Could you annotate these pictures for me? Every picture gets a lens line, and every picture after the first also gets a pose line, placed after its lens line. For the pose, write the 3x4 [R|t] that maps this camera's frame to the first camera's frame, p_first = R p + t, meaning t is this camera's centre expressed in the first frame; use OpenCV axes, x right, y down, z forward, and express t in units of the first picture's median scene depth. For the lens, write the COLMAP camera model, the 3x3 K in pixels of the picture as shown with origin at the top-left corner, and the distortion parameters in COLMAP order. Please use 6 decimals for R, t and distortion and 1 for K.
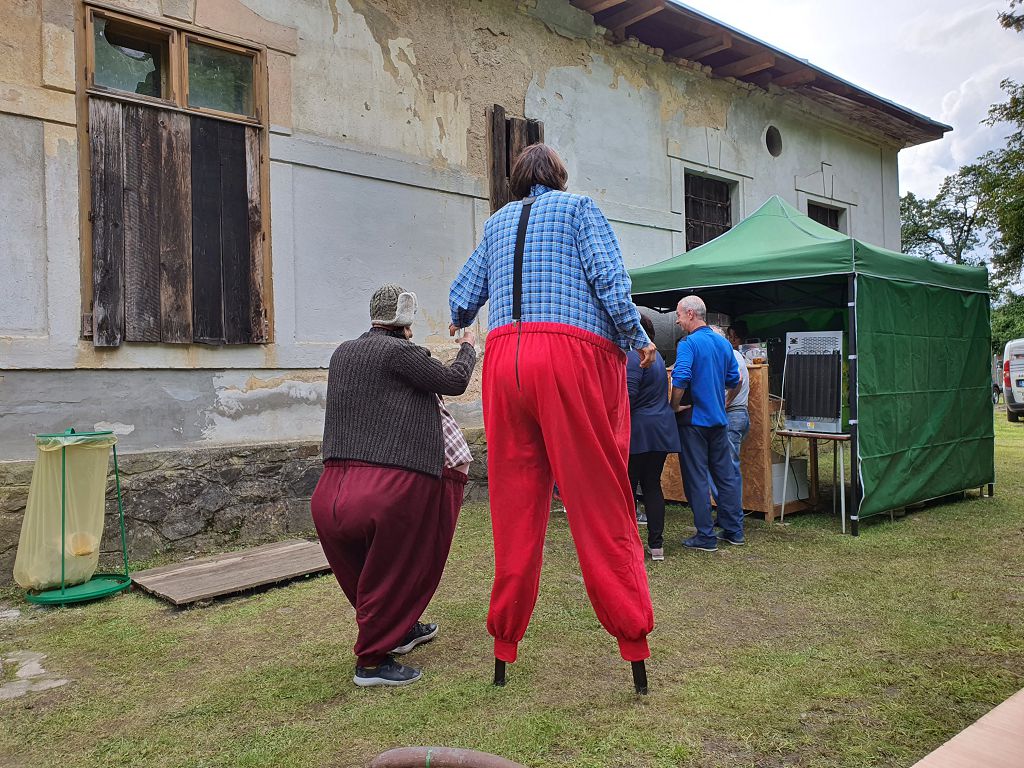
lens RADIAL K [[800.5, 0, 511.7], [0, 800.5, 376.3], [0, 0, 1]] dist [-0.006443, 0.025252]
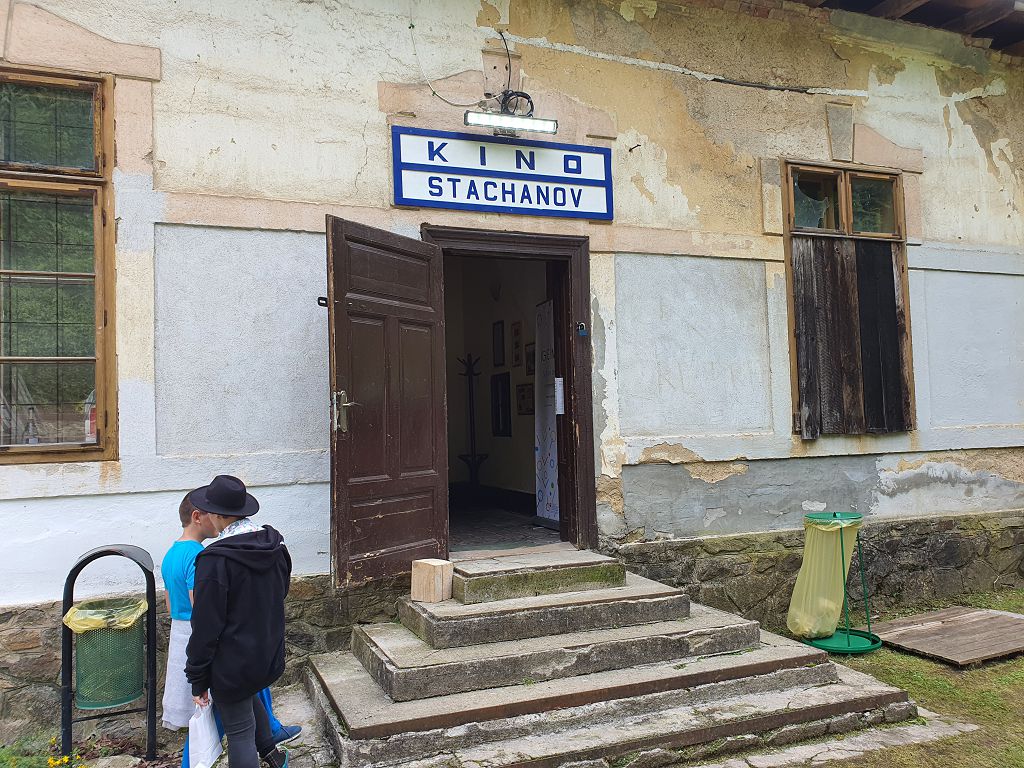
lens RADIAL K [[800.5, 0, 514.5], [0, 800.5, 392.2], [0, 0, 1]] dist [-0.006443, 0.025252]
pose [[0.939940, -0.014715, -0.341022, -0.477813], [0.008621, 0.999775, -0.019380, -0.082618], [0.341231, 0.015276, 0.939856, -0.284140]]
